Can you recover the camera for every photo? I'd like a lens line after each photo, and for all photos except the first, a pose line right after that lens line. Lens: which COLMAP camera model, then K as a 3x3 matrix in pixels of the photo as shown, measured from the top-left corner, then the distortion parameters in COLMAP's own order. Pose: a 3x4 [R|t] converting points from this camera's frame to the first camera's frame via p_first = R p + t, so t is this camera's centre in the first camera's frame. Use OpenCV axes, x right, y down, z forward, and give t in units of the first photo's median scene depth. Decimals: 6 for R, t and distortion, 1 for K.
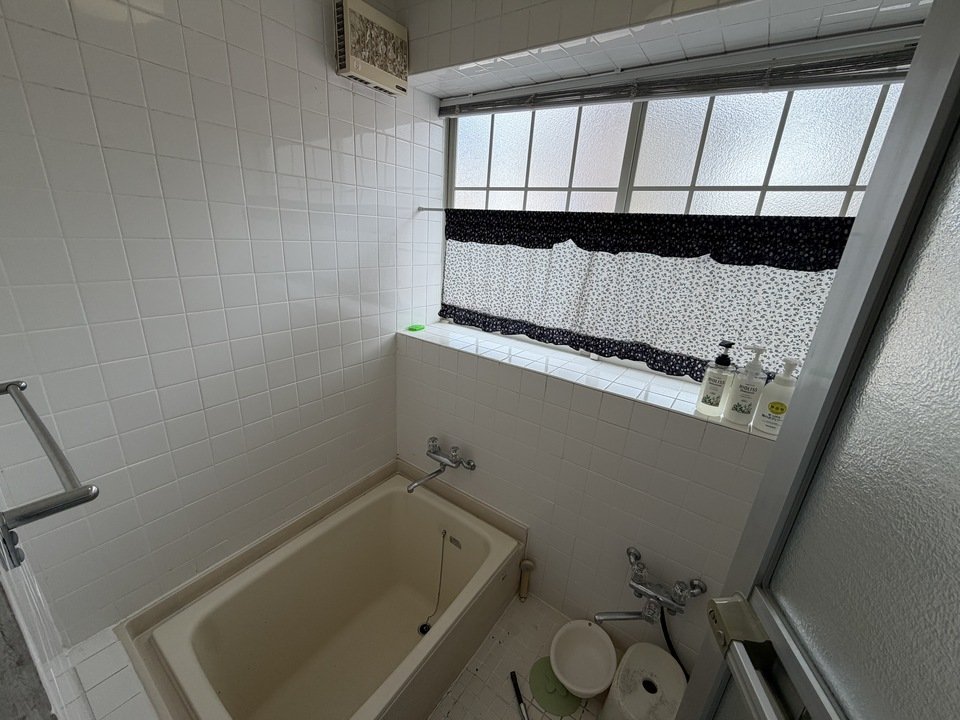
lens RADIAL K [[383.0, 0, 475.9], [0, 383.0, 363.5], [0, 0, 1]] dist [-0.003037, 0.000636]
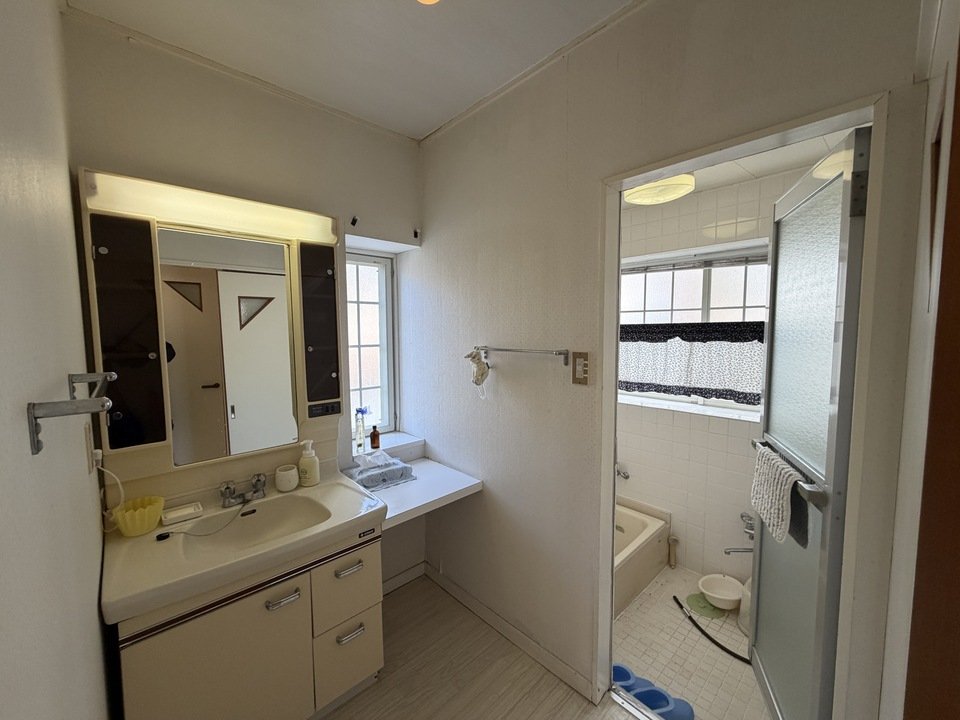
lens RADIAL K [[383.0, 0, 480.6], [0, 383.0, 356.6], [0, 0, 1]] dist [-0.003037, 0.000636]
pose [[0.980216, -0.040916, -0.193654, -0.330731], [-0.017376, 0.956834, -0.290116, 0.319792], [0.197165, 0.287741, 0.937193, -0.893241]]
